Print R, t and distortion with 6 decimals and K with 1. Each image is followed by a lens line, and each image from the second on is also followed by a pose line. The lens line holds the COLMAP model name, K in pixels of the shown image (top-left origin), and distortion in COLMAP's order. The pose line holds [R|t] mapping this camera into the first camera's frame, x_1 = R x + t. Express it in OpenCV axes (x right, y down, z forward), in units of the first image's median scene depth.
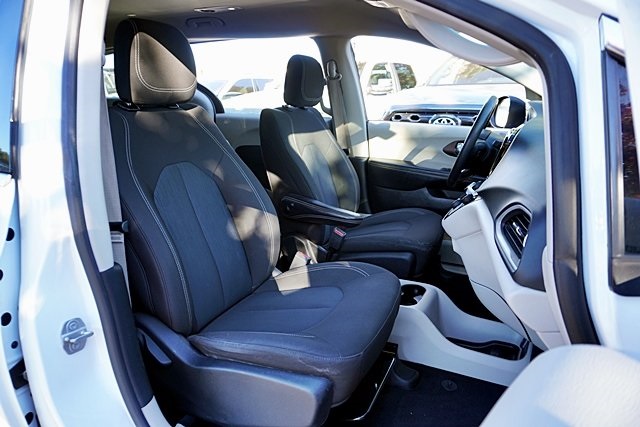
lens RADIAL K [[424.8, 0, 320.0], [0, 424.8, 213.5], [0, 0, 1]] dist [-0.029515, 0.000049]
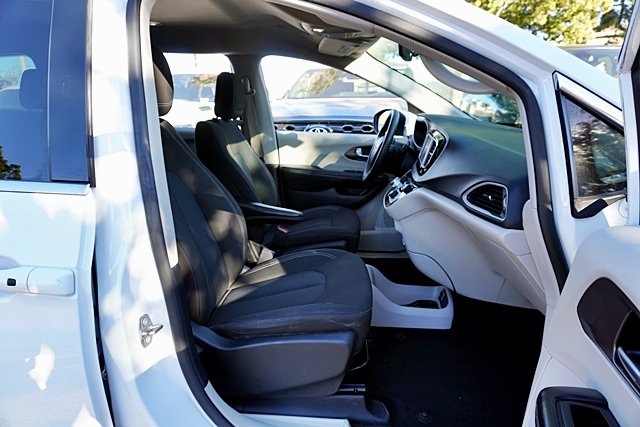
lens RADIAL K [[424.8, 0, 320.0], [0, 424.8, 213.5], [0, 0, 1]] dist [-0.029515, 0.000049]
pose [[0.931027, -0.083924, 0.355171, -0.212608], [0.092705, 0.995664, -0.007745, 0.015906], [-0.352981, 0.040136, 0.934769, -0.074657]]
